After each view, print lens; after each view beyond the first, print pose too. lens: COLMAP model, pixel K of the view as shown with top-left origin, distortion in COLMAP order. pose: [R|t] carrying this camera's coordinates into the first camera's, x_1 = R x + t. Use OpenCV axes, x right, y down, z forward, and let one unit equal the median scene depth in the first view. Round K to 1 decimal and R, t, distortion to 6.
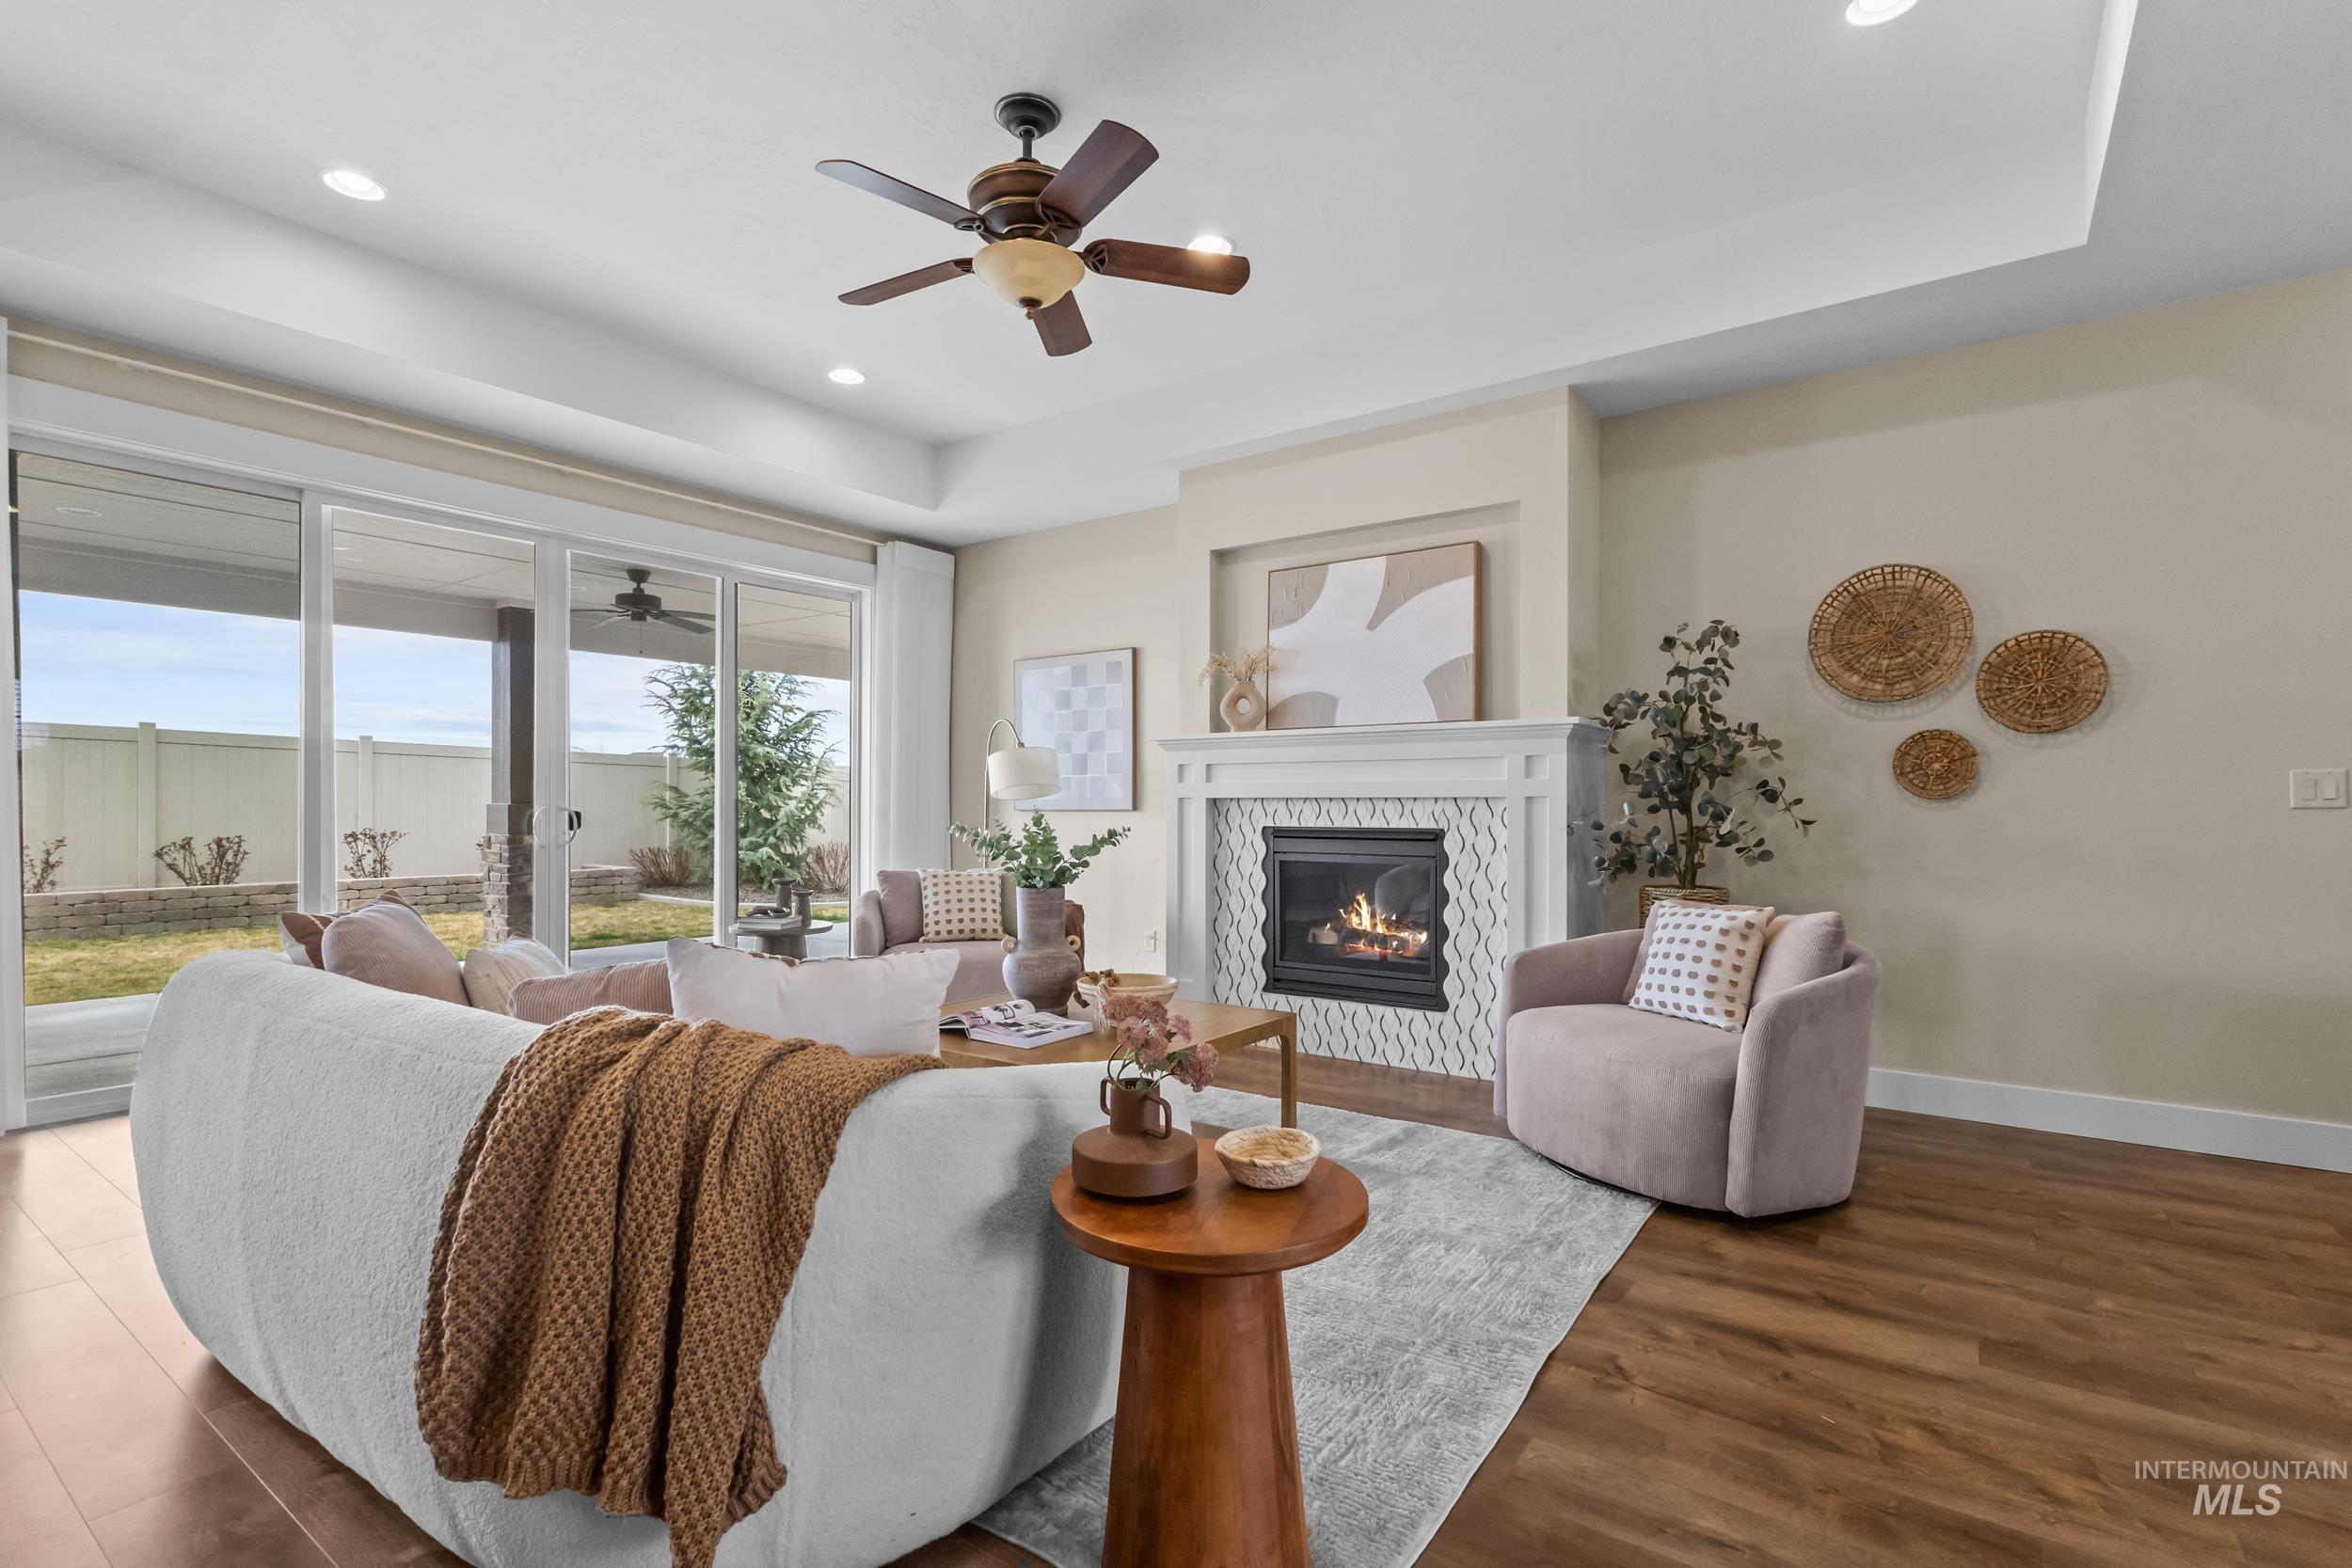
lens RADIAL K [[1095.5, 0, 1177.5], [0, 1095.5, 808.0], [0, 0, 1]] dist [0.003256, 0.000549]
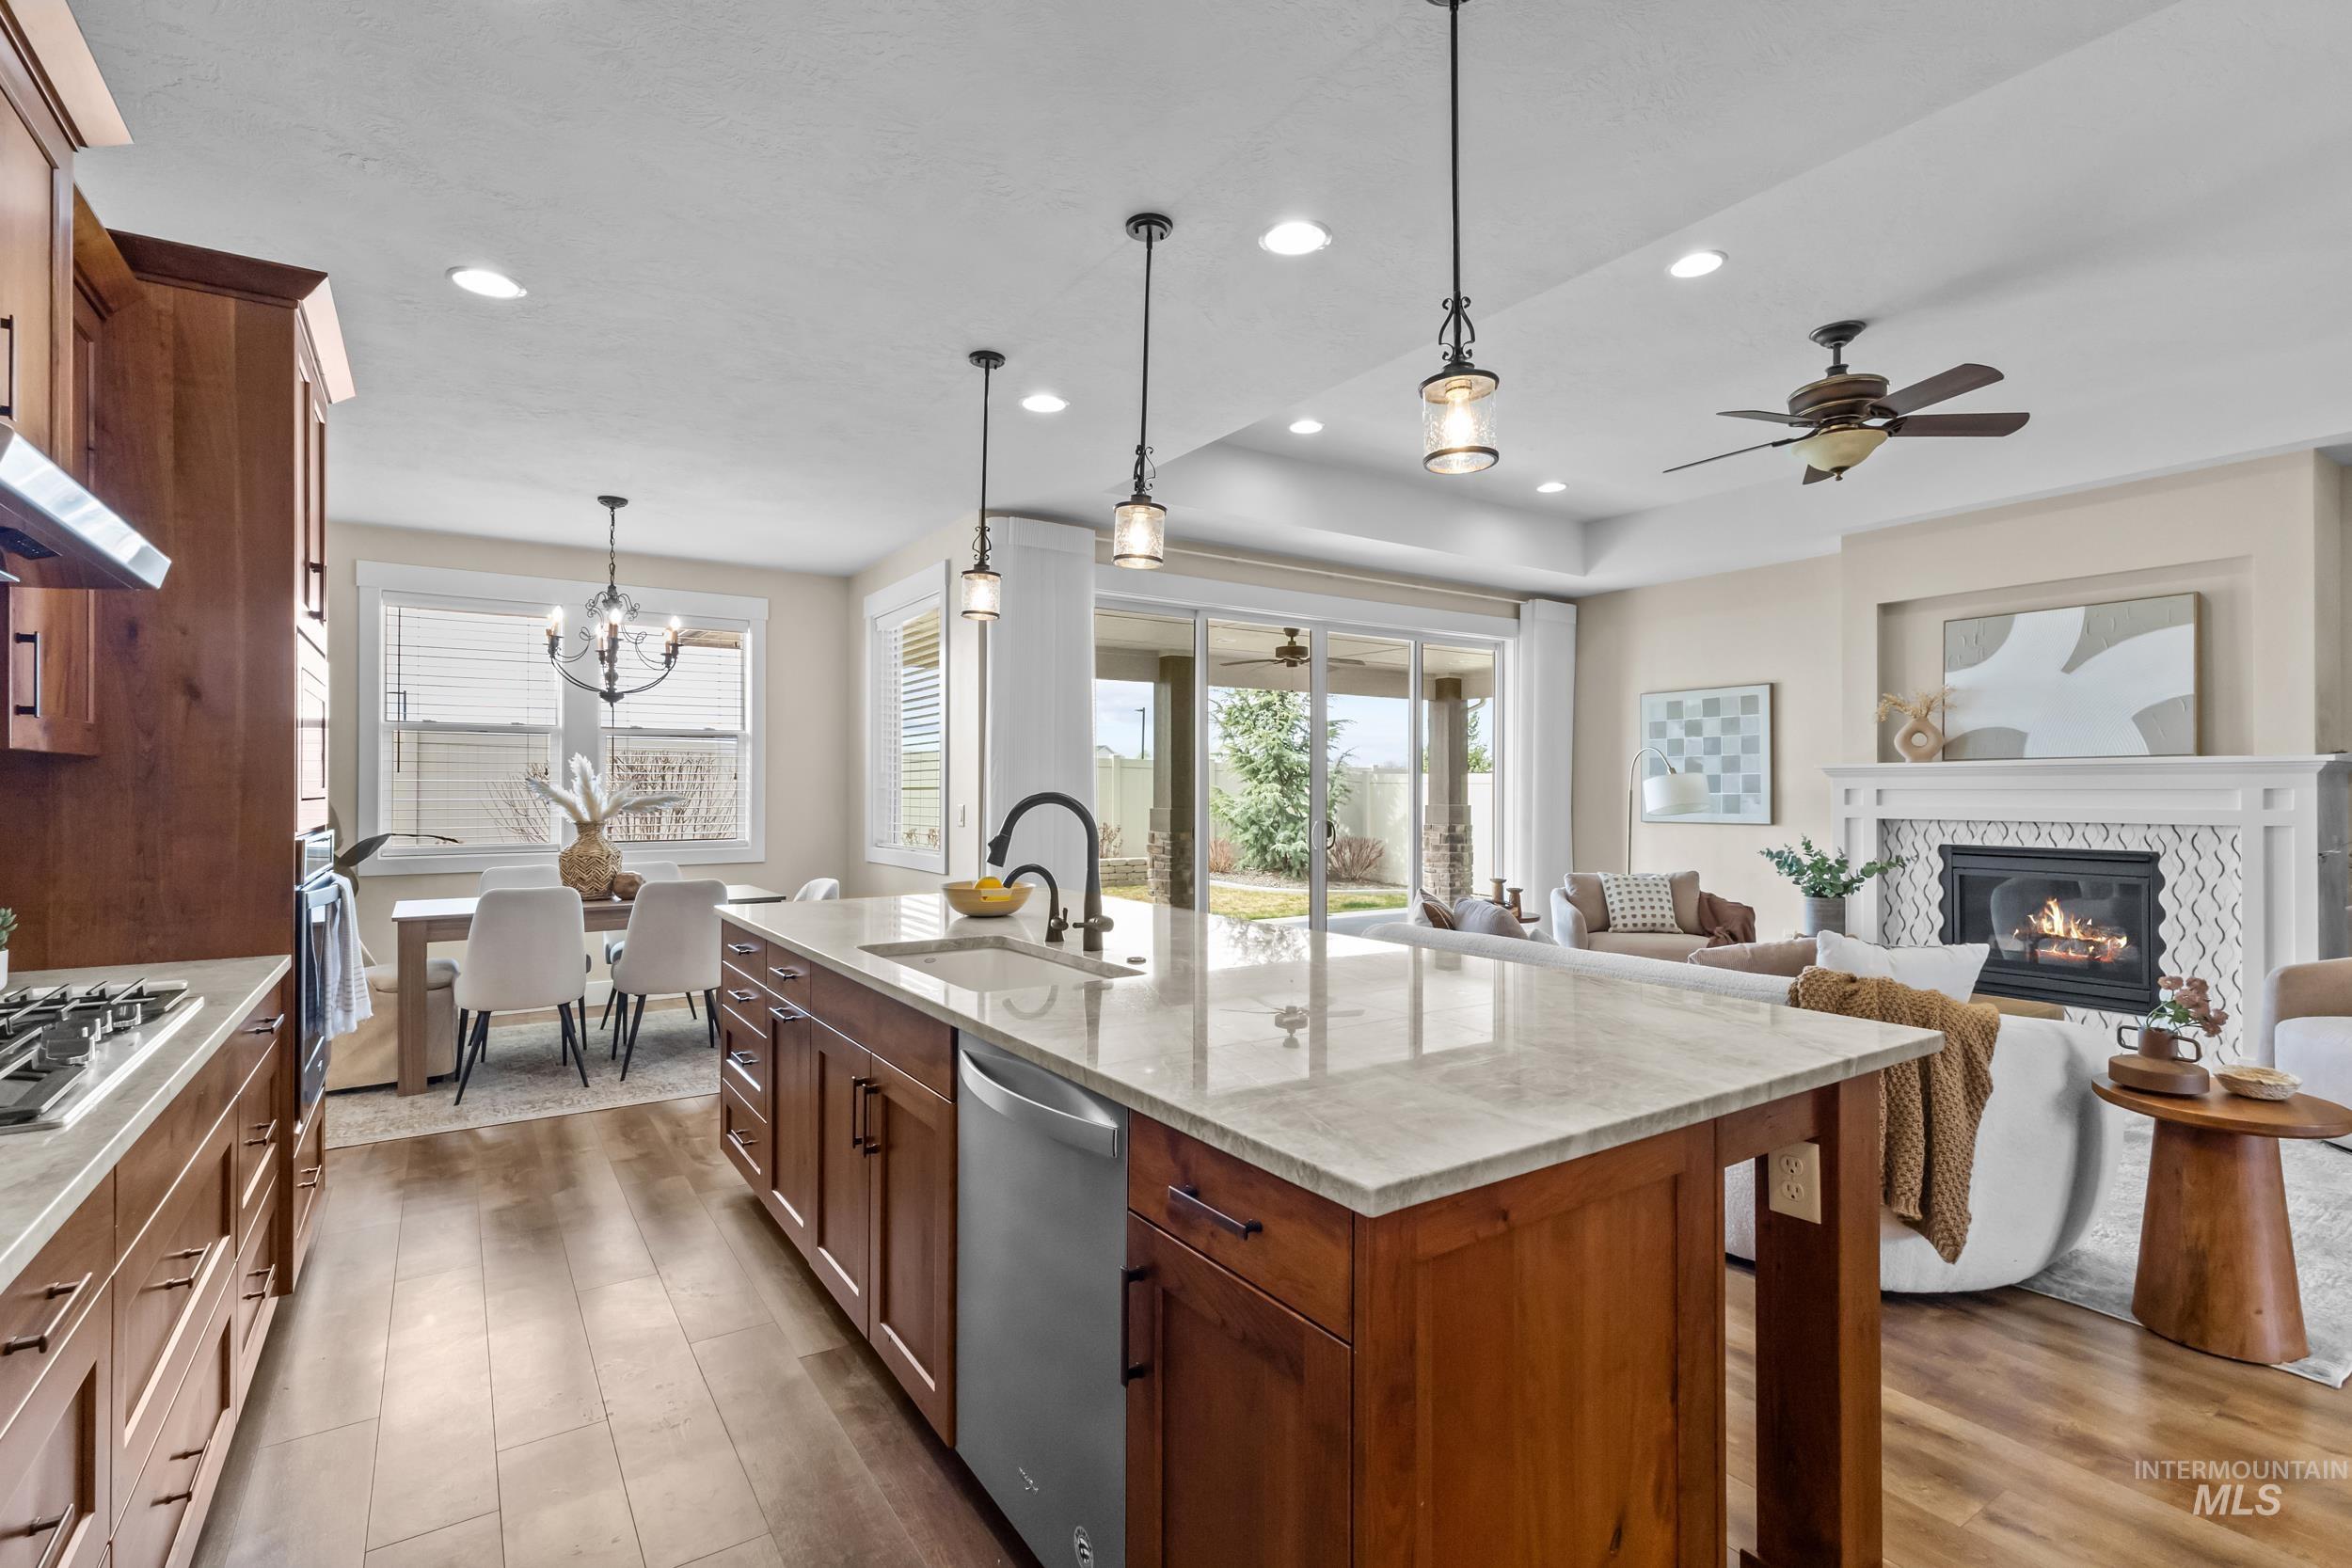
lens RADIAL K [[1095.5, 0, 1160.3], [0, 1095.5, 786.7], [0, 0, 1]] dist [0.003256, 0.000549]
pose [[0.935402, -0.001421, -0.353584, -0.281458], [-0.001040, 0.999977, -0.006769, -0.035449], [0.353586, 0.006700, 0.935378, -0.362653]]
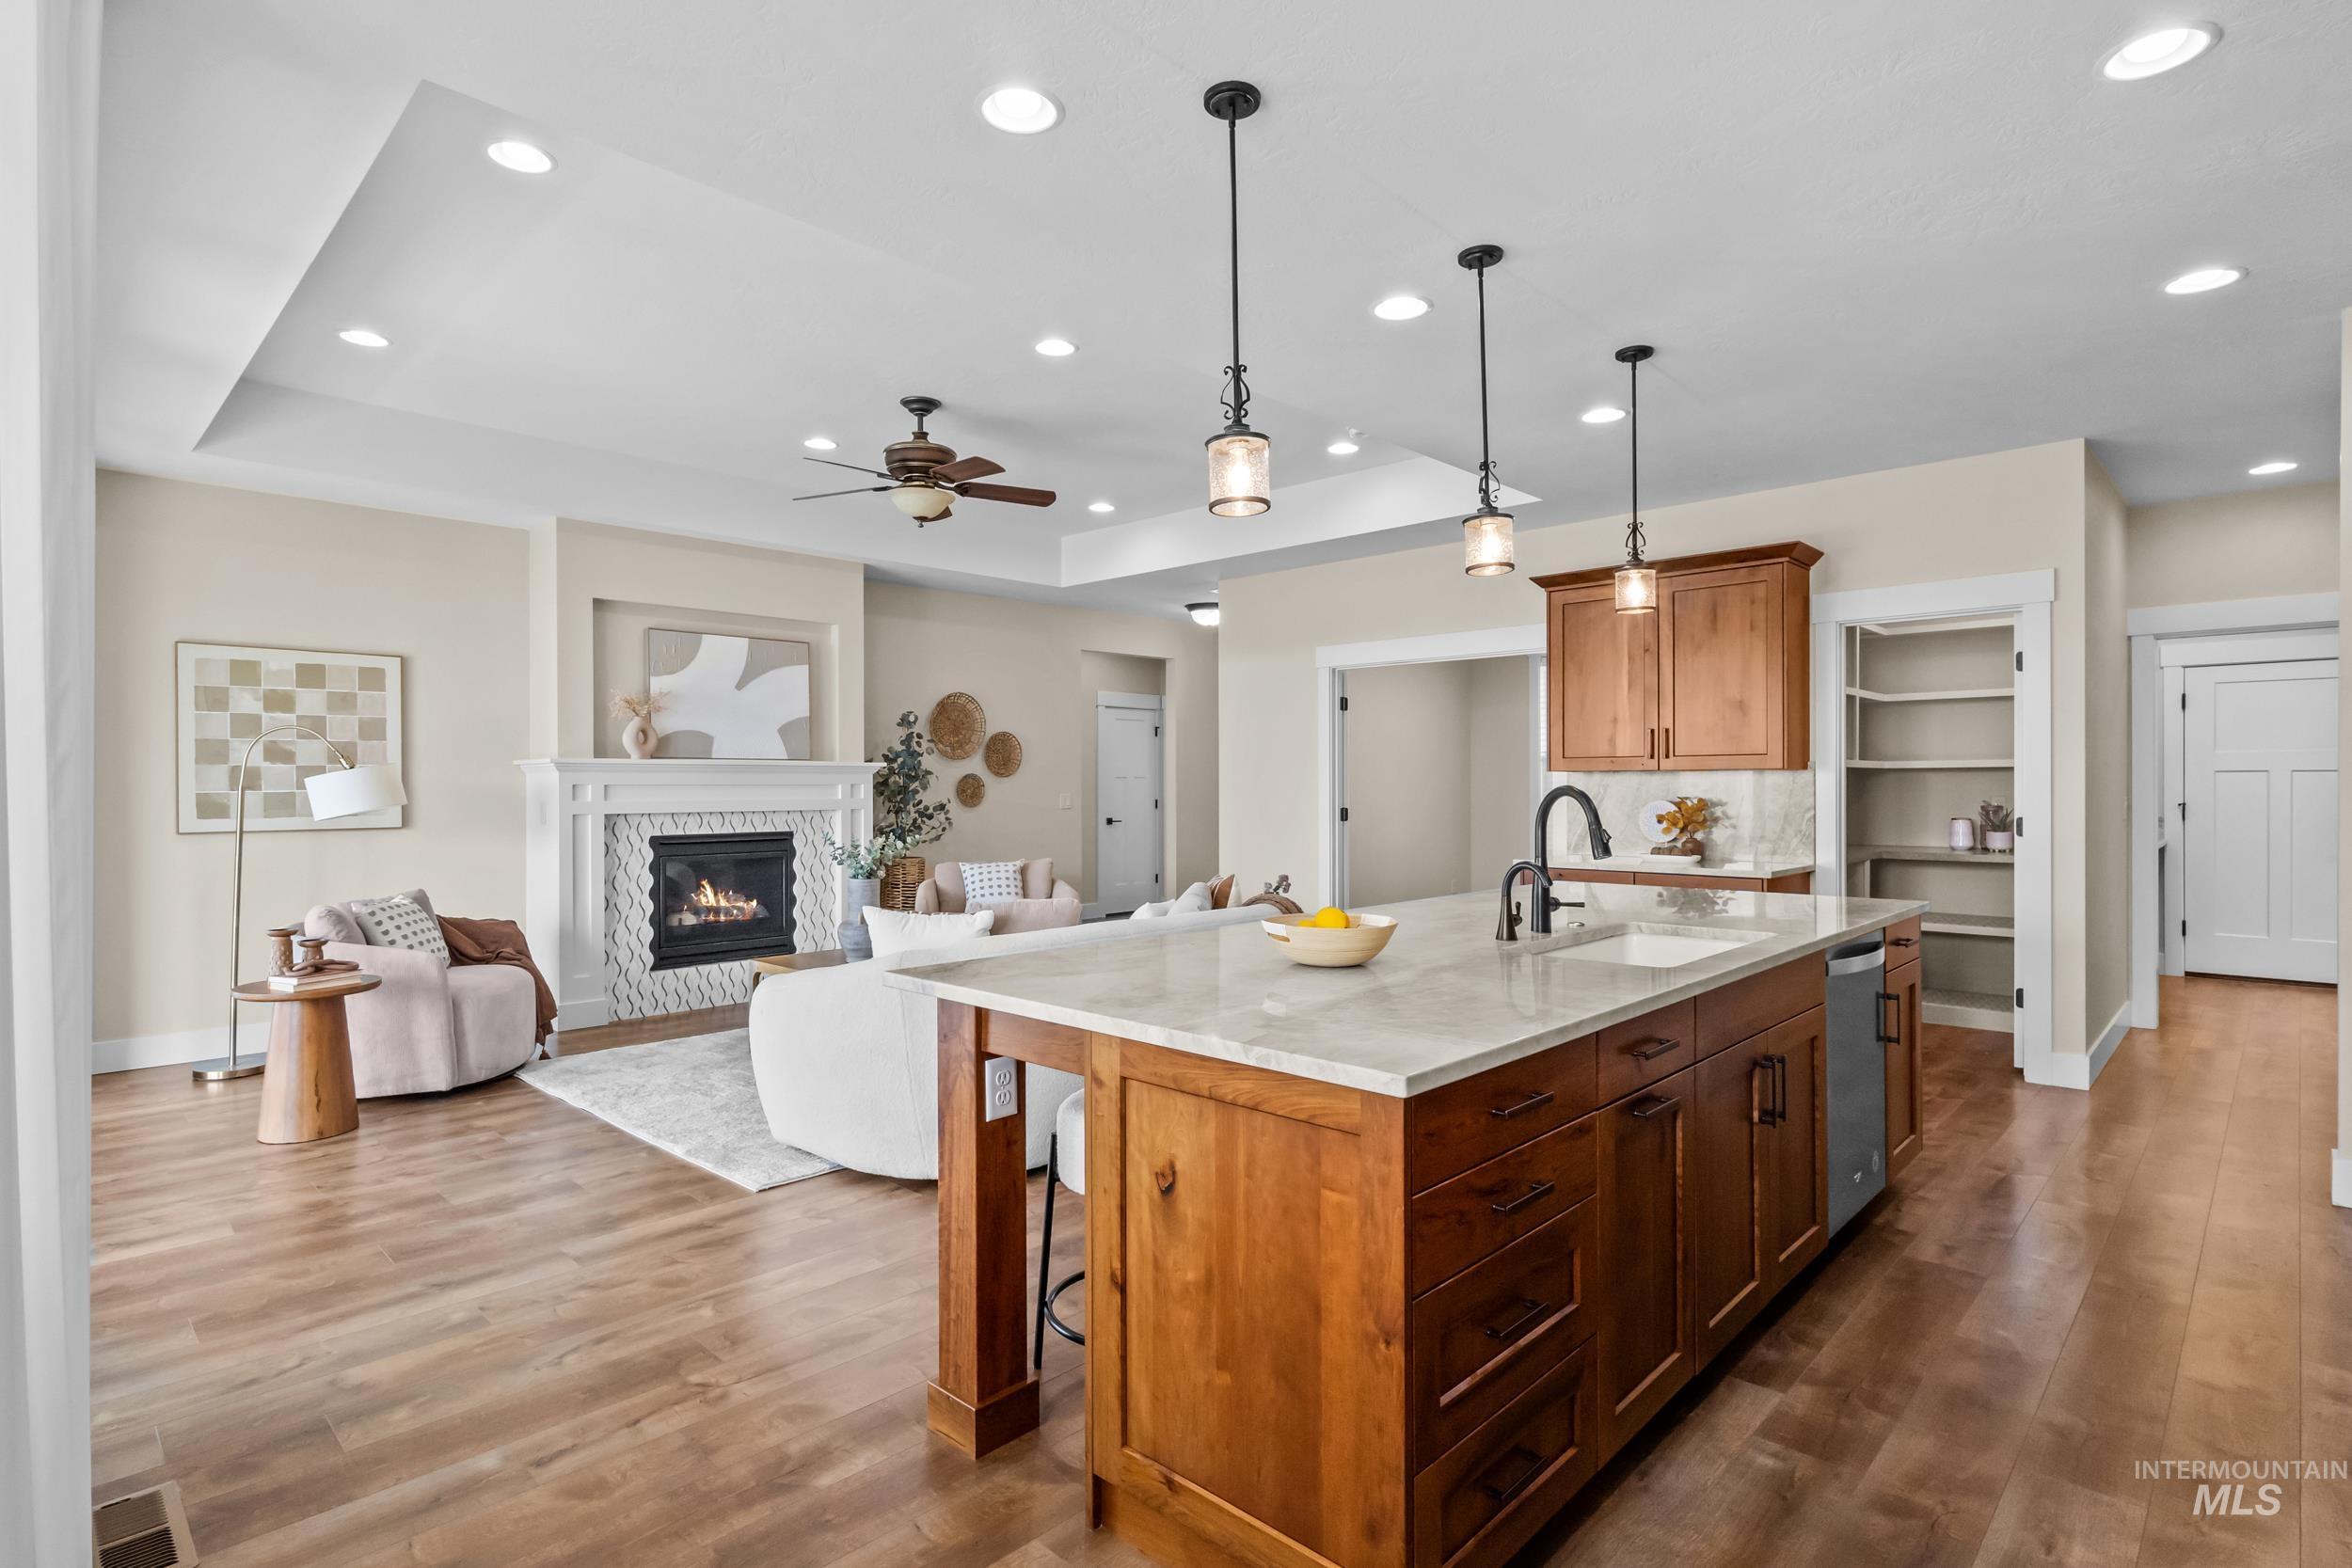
lens RADIAL K [[1166.4, 0, 1175.1], [0, 1166.4, 783.9], [0, 0, 1]] dist [-0.003718, -0.000421]
pose [[0.143846, -0.000242, 0.989600, -1.143724], [0.005571, 0.999984, -0.000565, -0.038129], [-0.989584, 0.005594, 0.143845, 0.234204]]
